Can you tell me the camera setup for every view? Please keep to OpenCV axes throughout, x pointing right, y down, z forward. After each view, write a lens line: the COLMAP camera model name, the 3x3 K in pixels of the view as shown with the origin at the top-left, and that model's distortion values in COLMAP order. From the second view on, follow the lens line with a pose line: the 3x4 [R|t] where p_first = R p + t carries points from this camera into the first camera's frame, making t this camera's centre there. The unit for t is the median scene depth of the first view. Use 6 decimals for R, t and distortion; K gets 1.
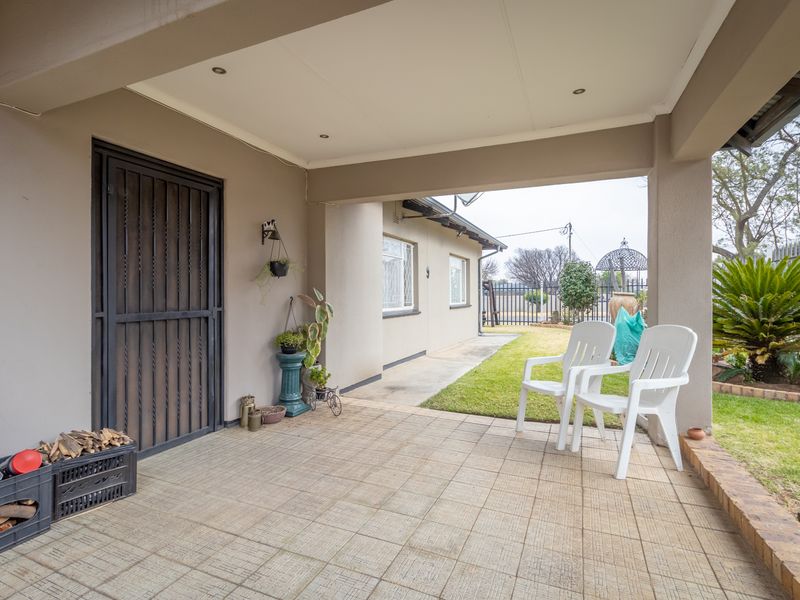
lens RADIAL K [[413.8, 0, 399.0], [0, 413.8, 297.7], [0, 0, 1]] dist [-0.002706, 0.002243]
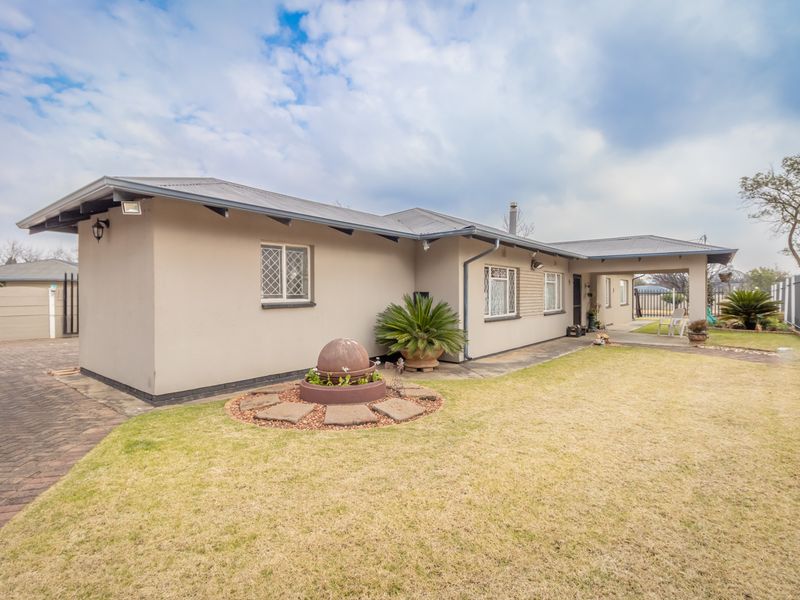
lens RADIAL K [[413.8, 0, 400.4], [0, 413.8, 298.9], [0, 0, 1]] dist [-0.002706, 0.002243]
pose [[0.964051, 0.007682, -0.265606, -0.217014], [-0.004906, 0.999926, 0.011113, -0.014017], [0.265672, -0.009411, 0.964017, -0.724609]]
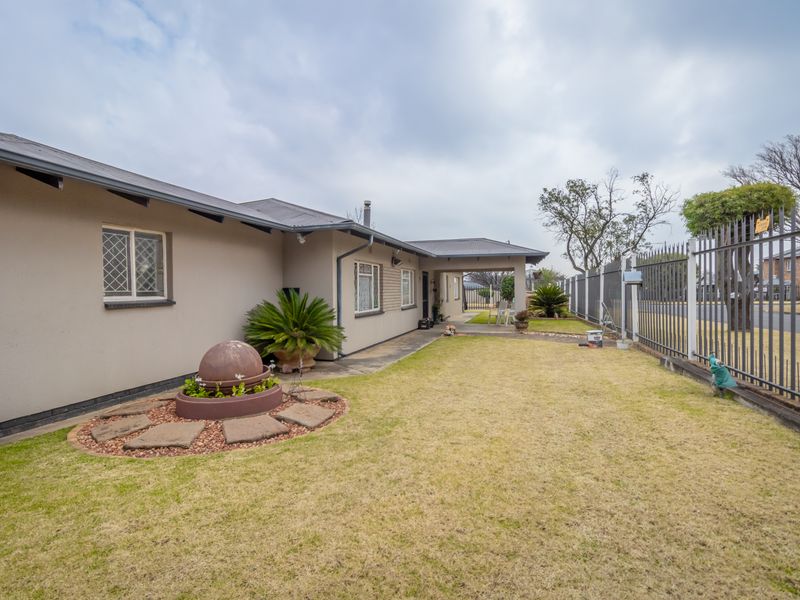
lens RADIAL K [[413.8, 0, 398.9], [0, 413.8, 297.3], [0, 0, 1]] dist [-0.002706, 0.002243]
pose [[0.993013, -0.004437, 0.117919, -0.258280], [0.002736, 0.999890, 0.014579, -0.012833], [-0.117971, -0.014155, 0.992916, -0.716544]]
